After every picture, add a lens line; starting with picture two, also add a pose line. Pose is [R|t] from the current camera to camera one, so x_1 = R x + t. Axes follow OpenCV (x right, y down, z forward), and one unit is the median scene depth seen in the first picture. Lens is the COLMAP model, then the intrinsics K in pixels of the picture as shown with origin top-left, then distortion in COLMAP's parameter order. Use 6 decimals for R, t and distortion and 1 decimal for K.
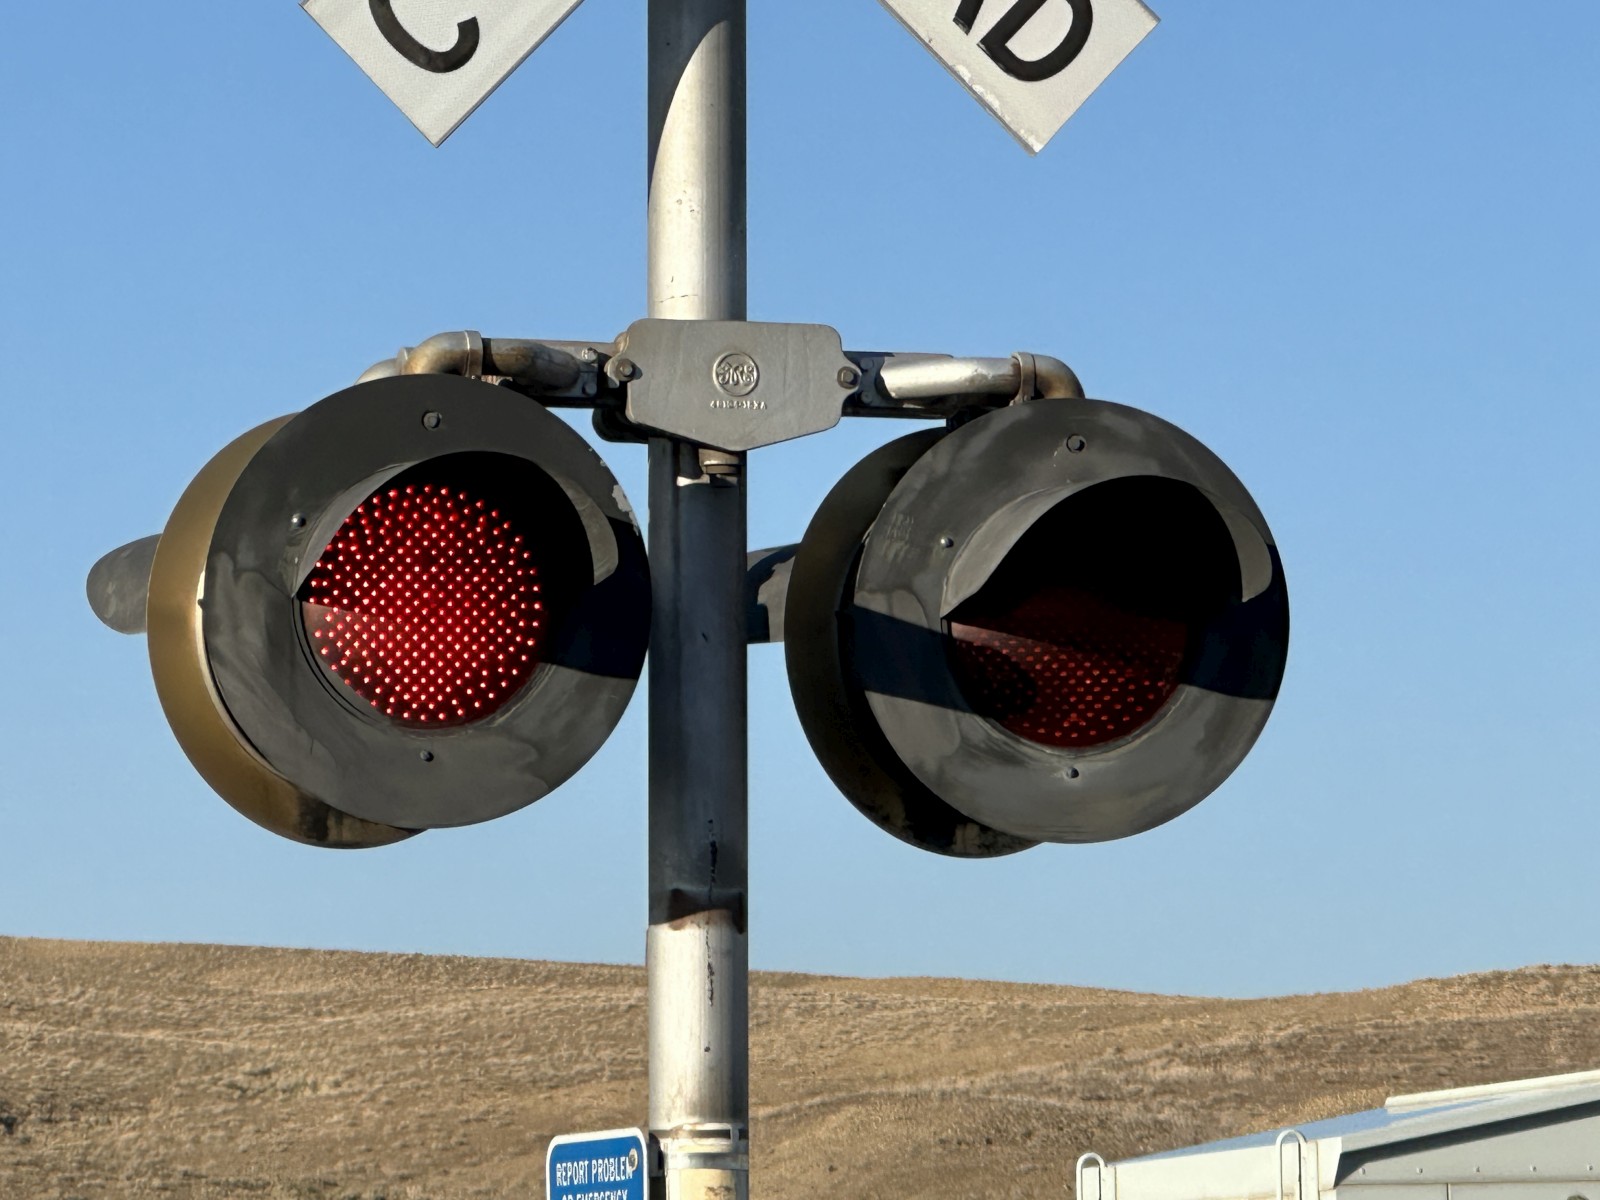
lens RADIAL K [[9950.7, 0, 800.0], [0, 9950.7, 599.7], [0, 0, 1]] dist [-0.698288, 28.506227]
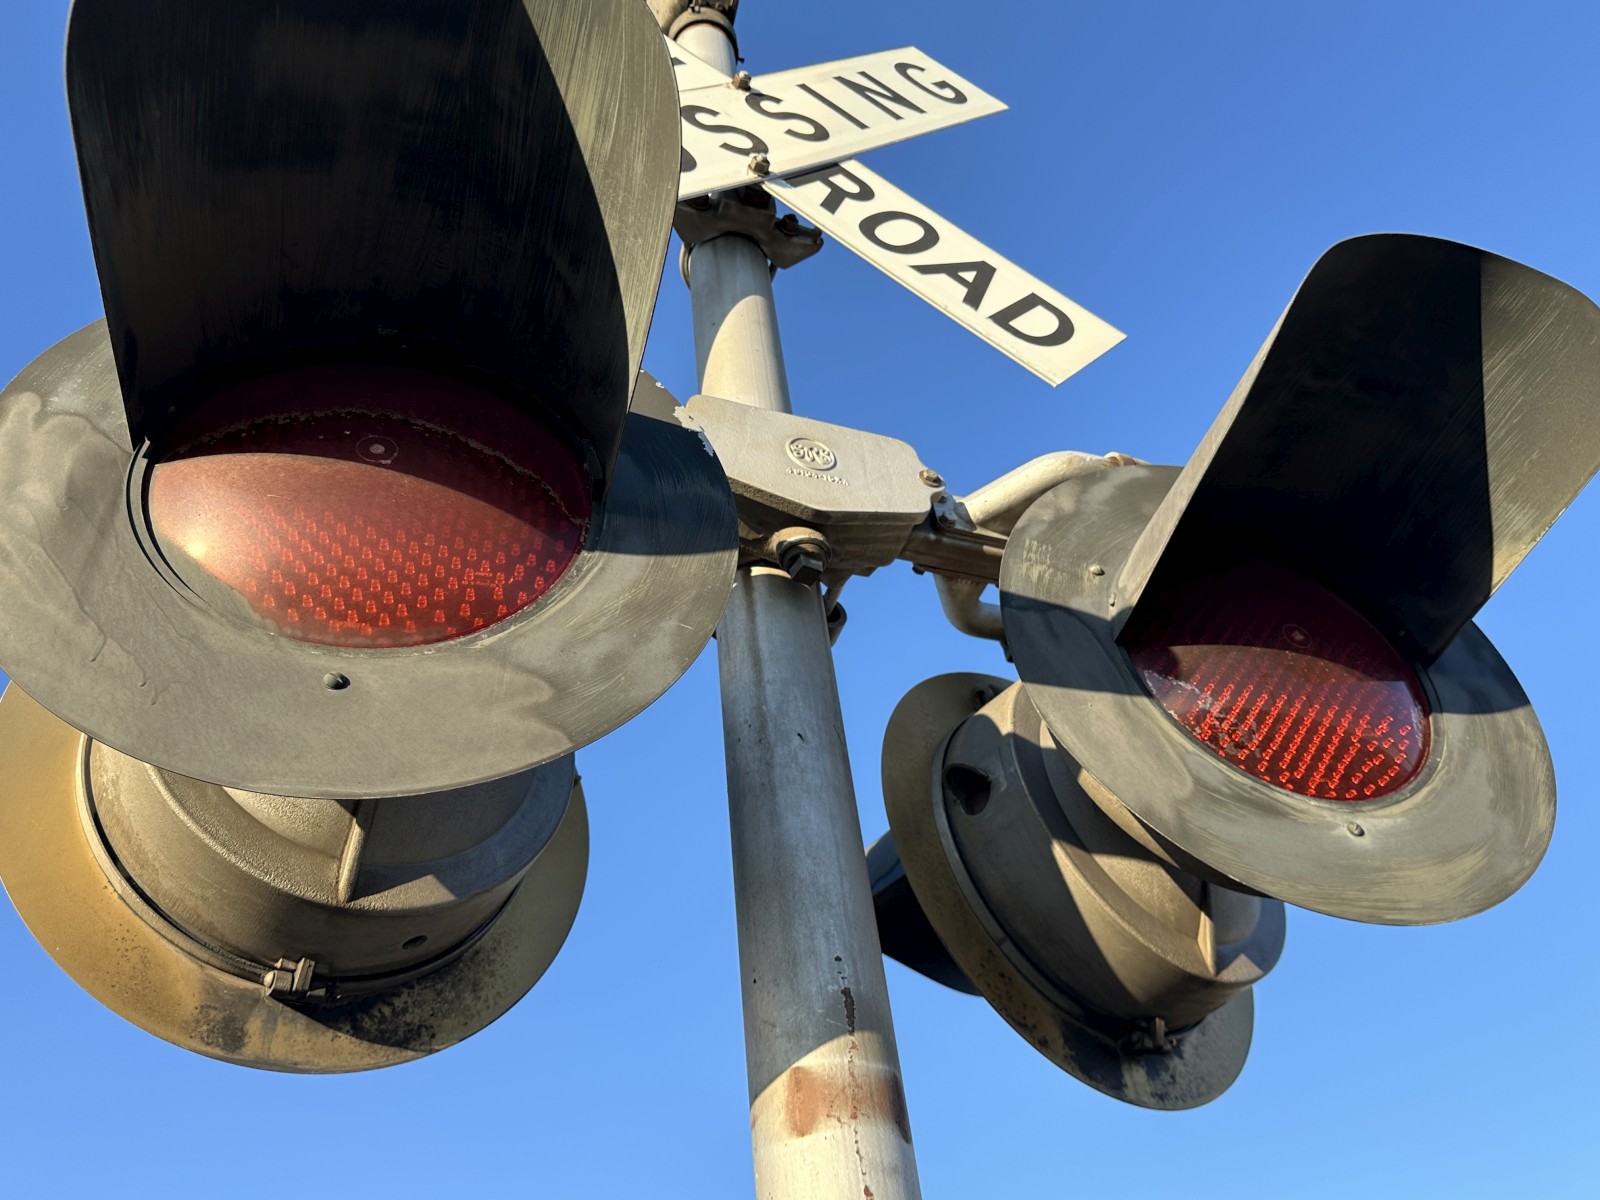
lens RADIAL K [[1200.1, 0, 790.4], [0, 1200.1, 597.5], [0, 0, 1]] dist [0.098803, -0.173912]
pose [[0.994723, -0.041313, 0.093910, -0.018841], [0.091794, 0.767202, -0.634803, 0.054992], [-0.045823, 0.640074, 0.766946, 0.927070]]
